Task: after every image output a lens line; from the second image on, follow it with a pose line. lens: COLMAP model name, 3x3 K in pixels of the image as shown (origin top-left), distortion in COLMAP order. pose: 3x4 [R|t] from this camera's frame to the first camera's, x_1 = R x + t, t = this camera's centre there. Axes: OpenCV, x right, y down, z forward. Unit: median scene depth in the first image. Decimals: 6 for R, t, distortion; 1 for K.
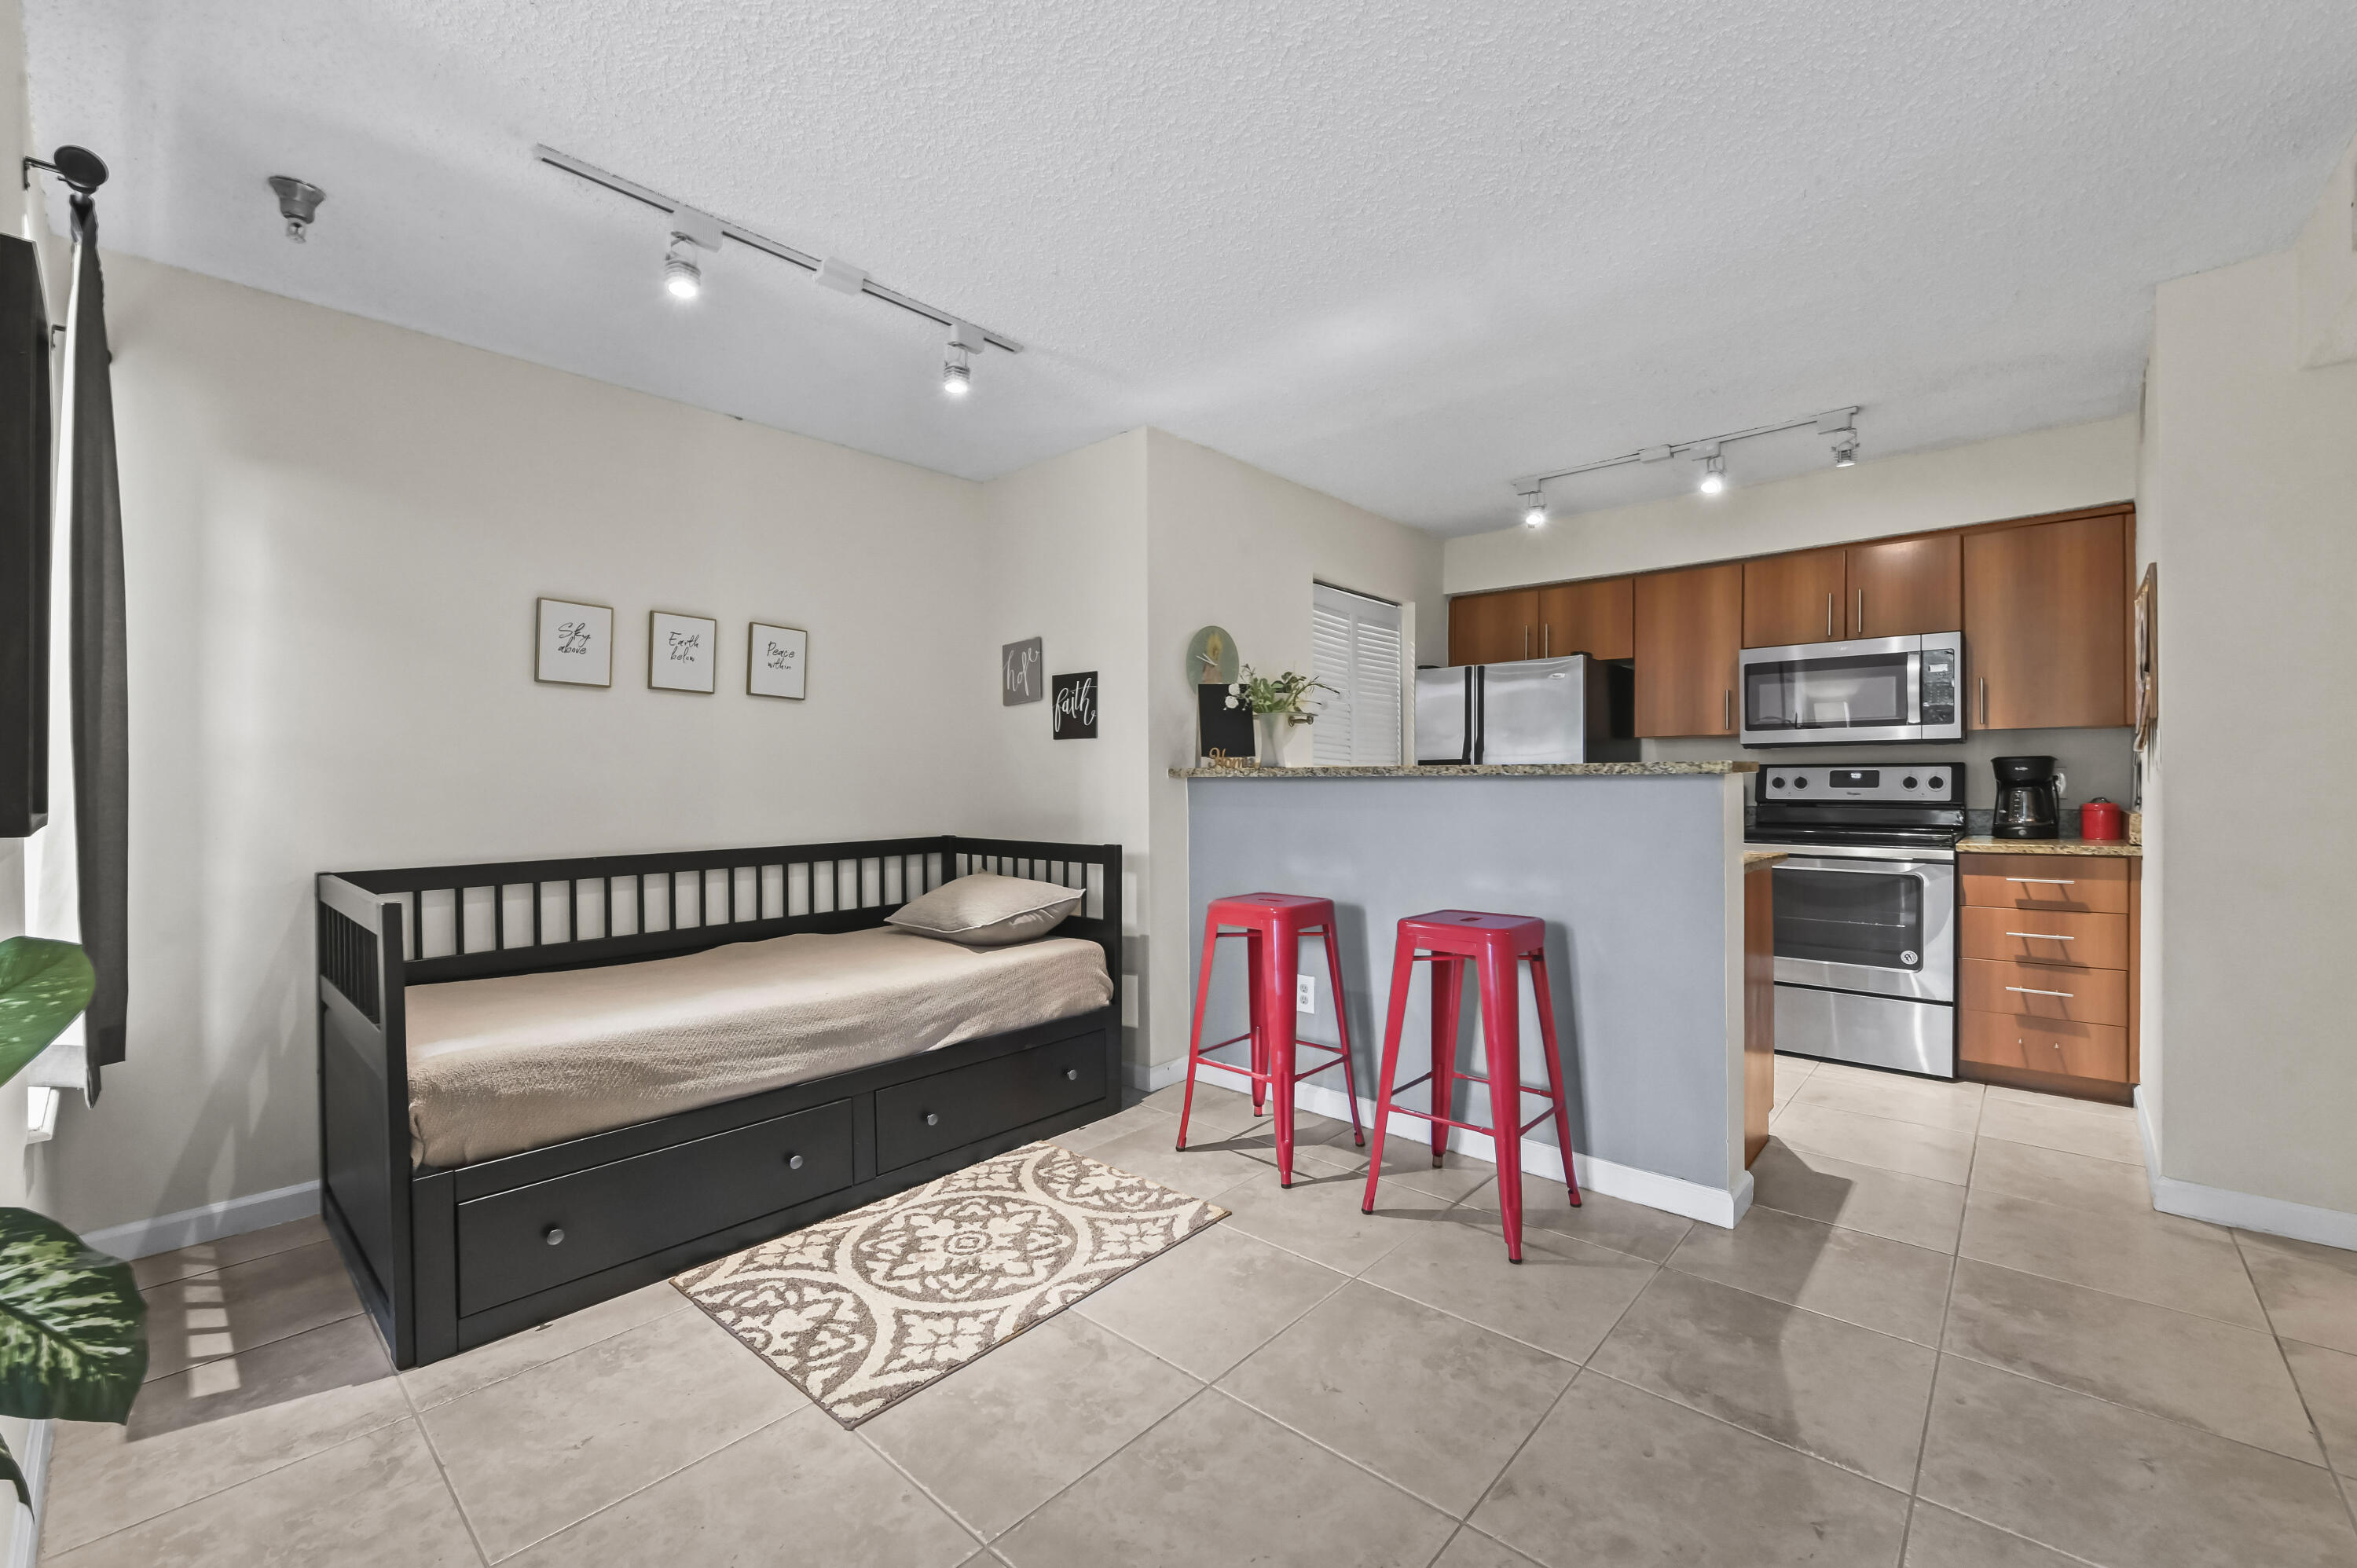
lens RADIAL K [[945.2, 0, 1200.0], [0, 945.2, 796.8], [0, 0, 1]] dist [-0.003497, 0.004388]
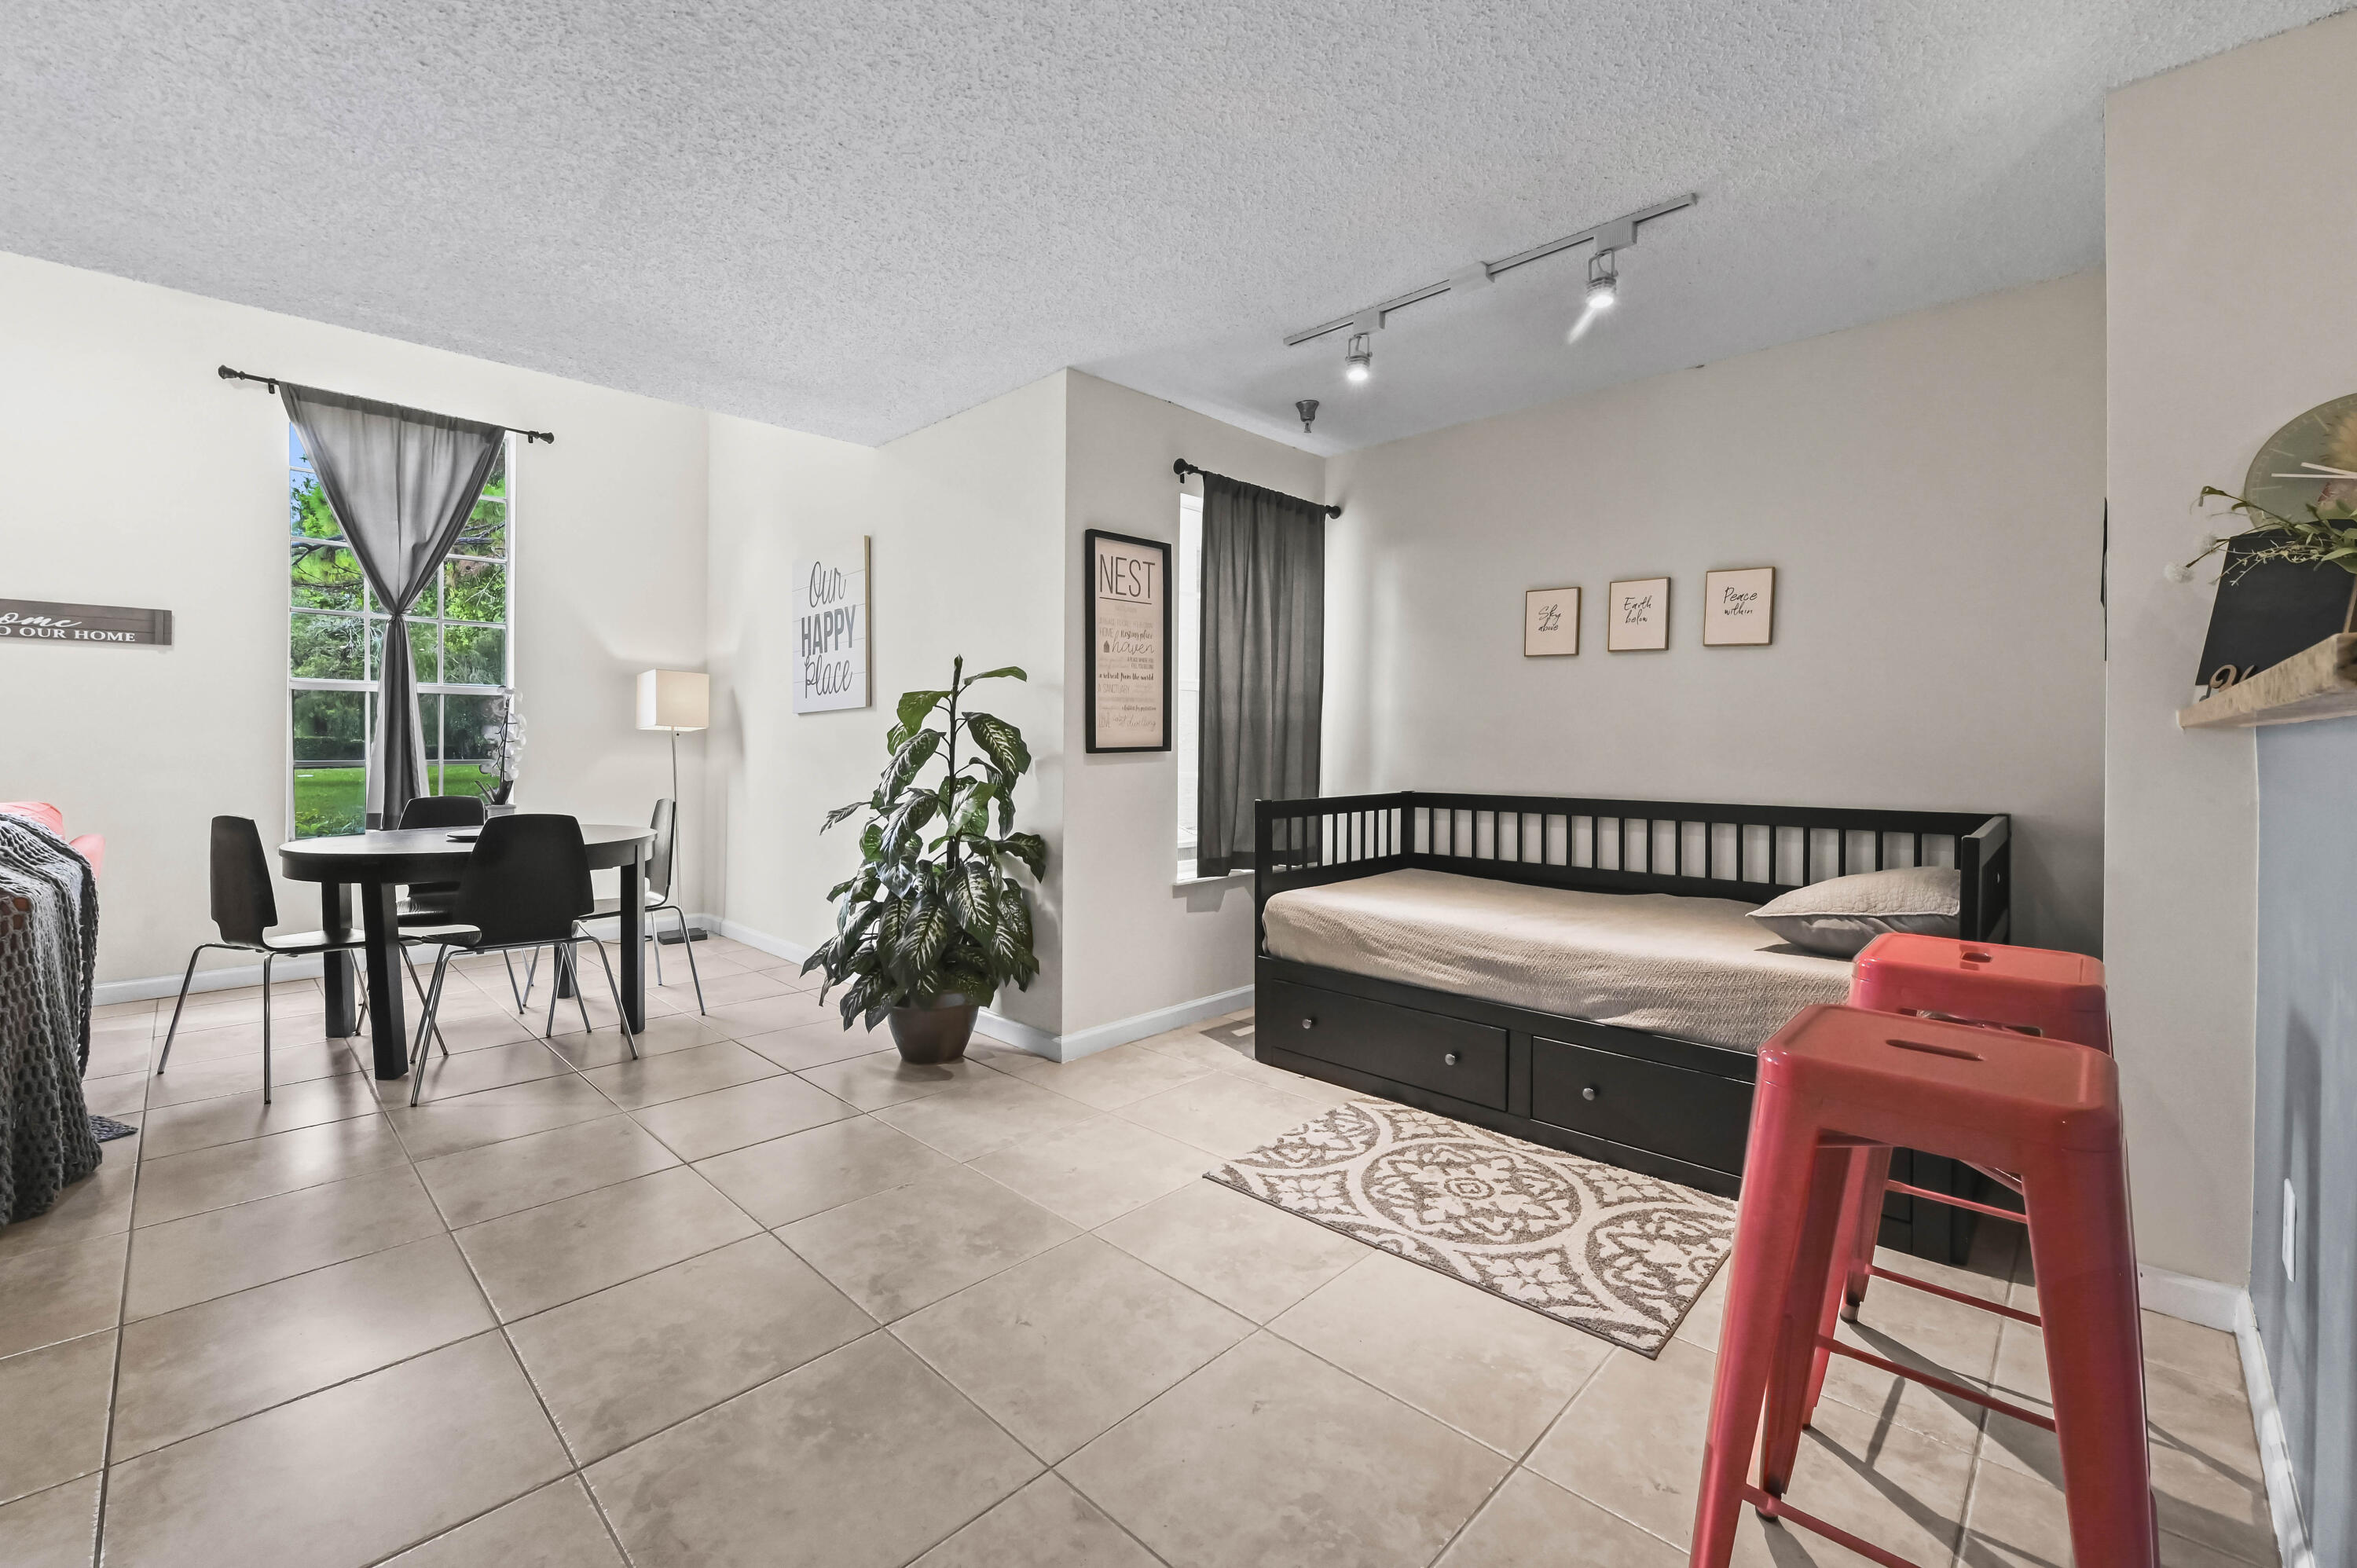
lens RADIAL K [[945.2, 0, 1148.7], [0, 945.2, 763.7], [0, 0, 1]] dist [-0.003497, 0.004388]
pose [[-0.051593, 0.025993, -0.998330, 0.520692], [-0.018426, 0.999466, 0.026975, -0.002439], [0.998498, 0.019787, -0.051087, 0.472906]]
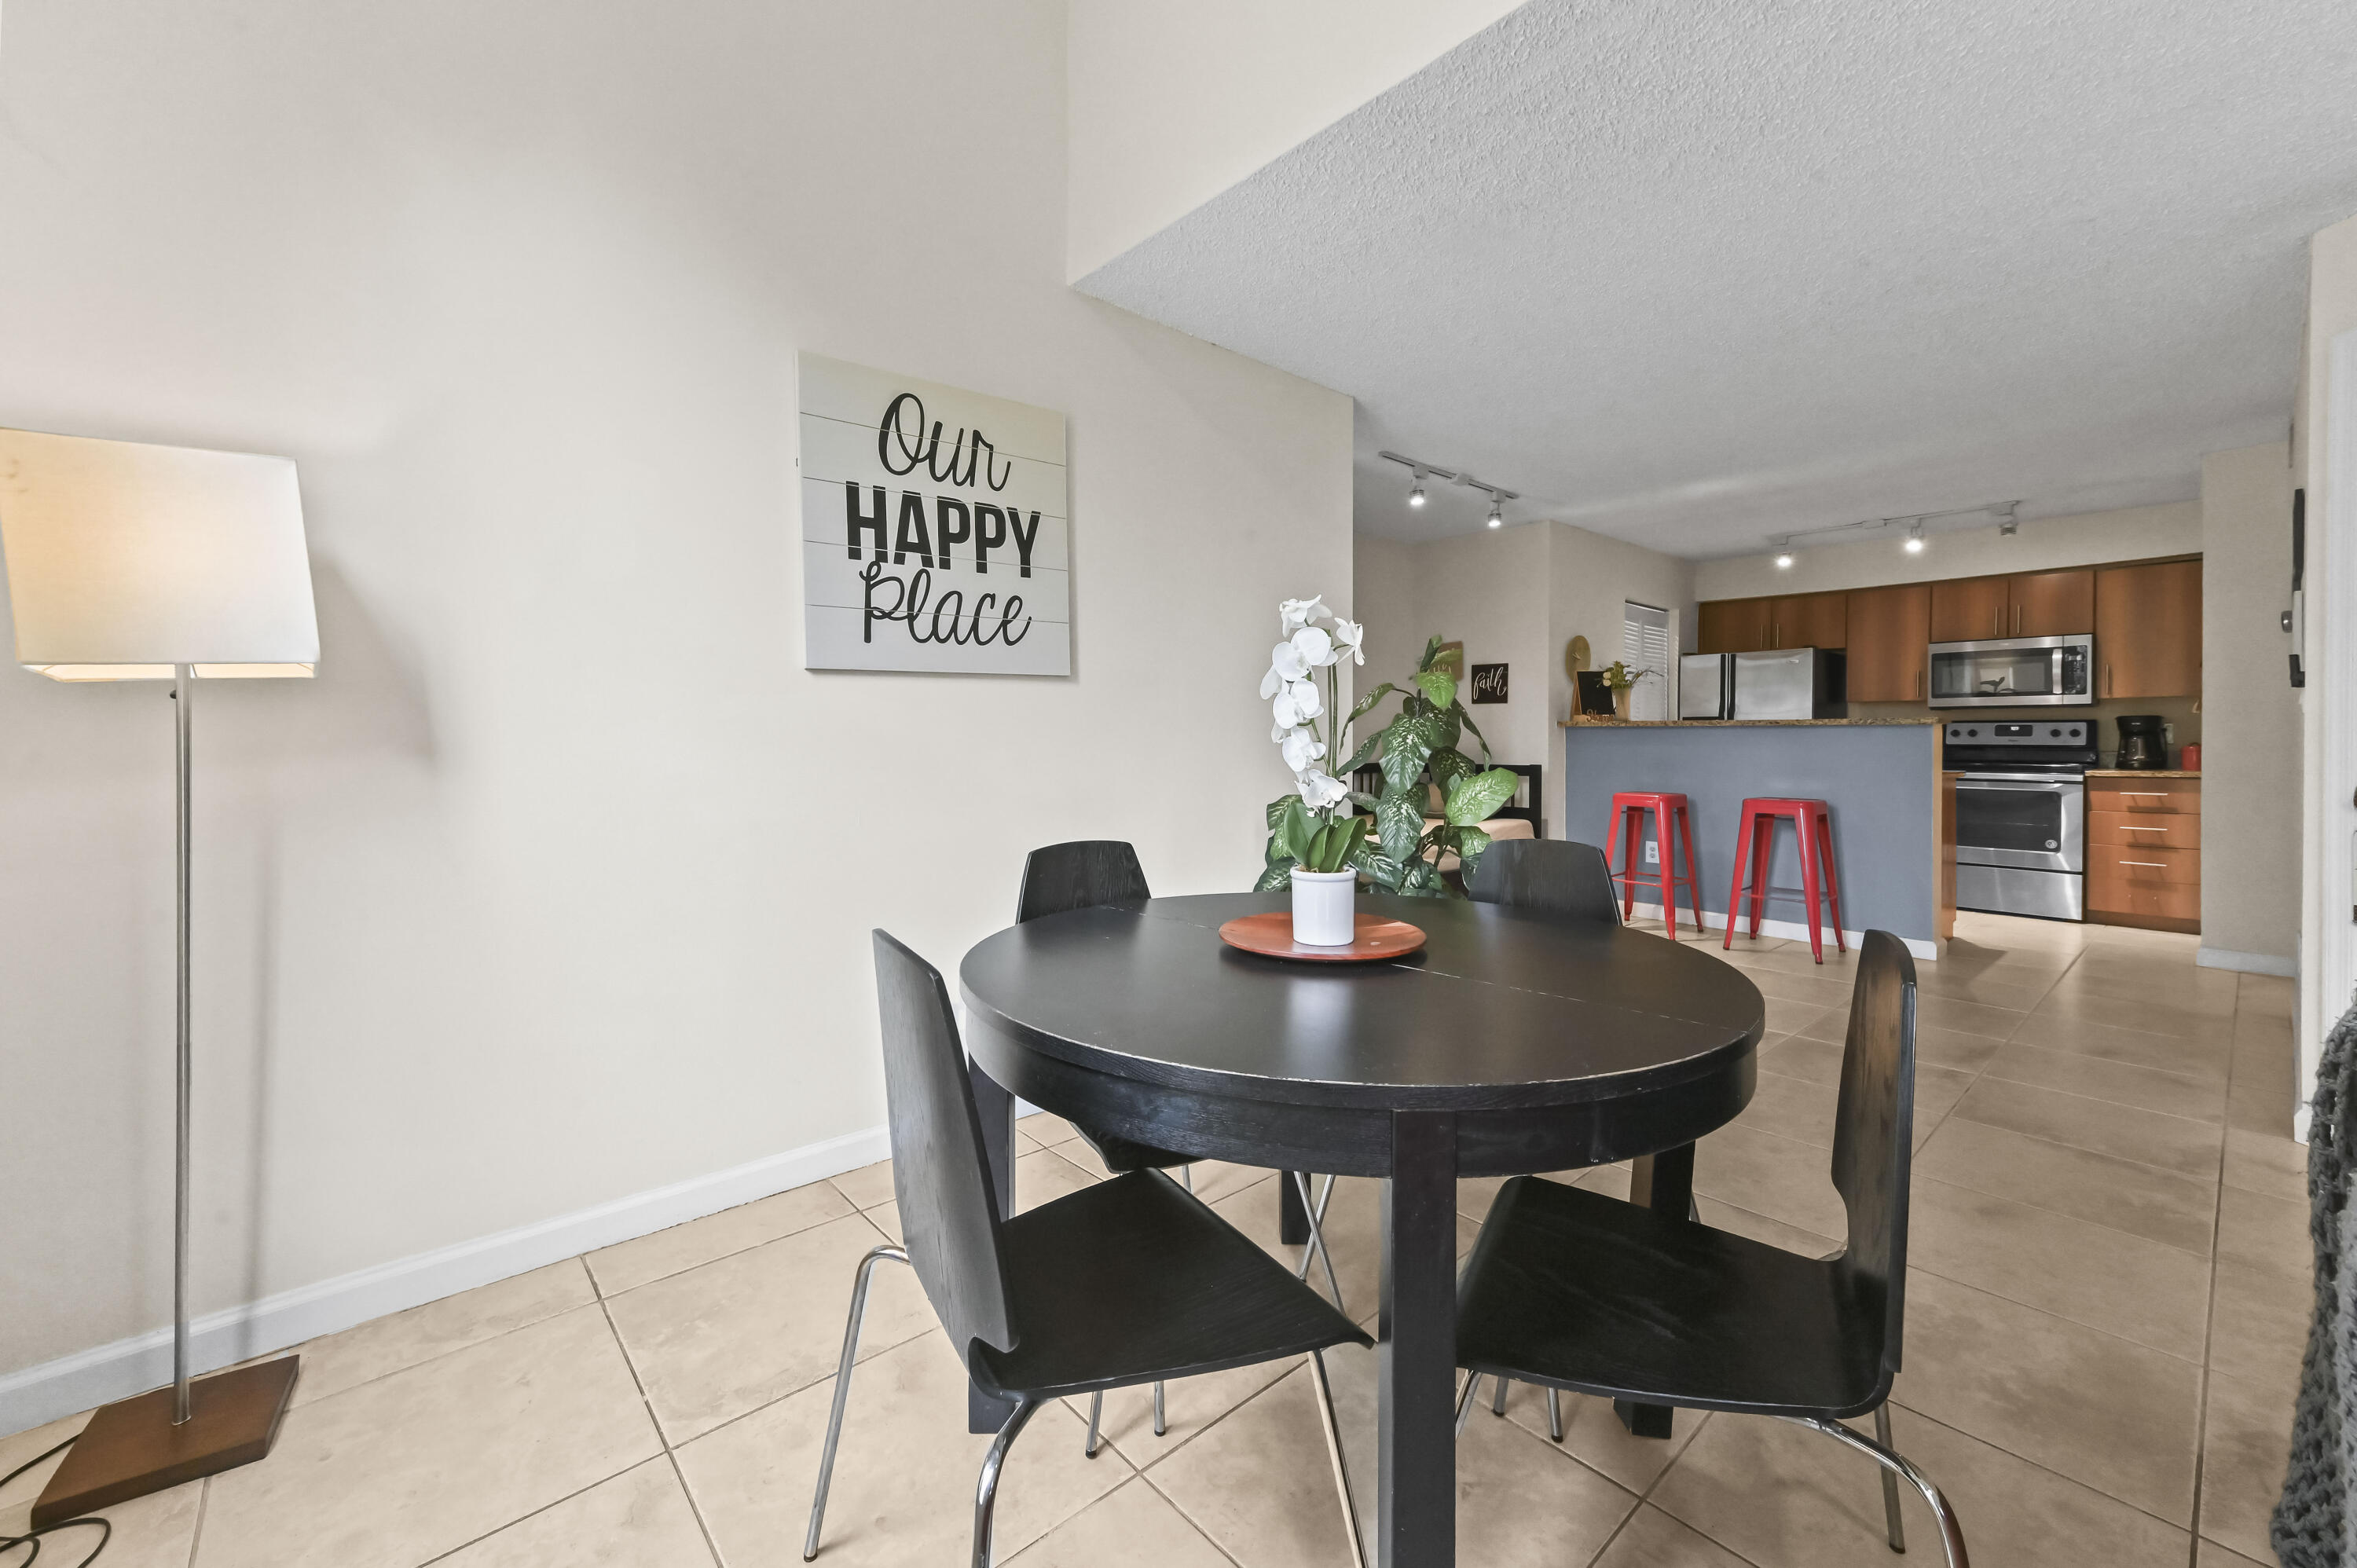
lens RADIAL K [[945.2, 0, 1154.0], [0, 945.2, 753.5], [0, 0, 1]] dist [-0.003497, 0.004388]
pose [[0.990982, 0.007624, -0.133780, -0.522642], [-0.007736, 0.999970, -0.000318, 0.033018], [0.133774, 0.001350, 0.991011, -0.763523]]
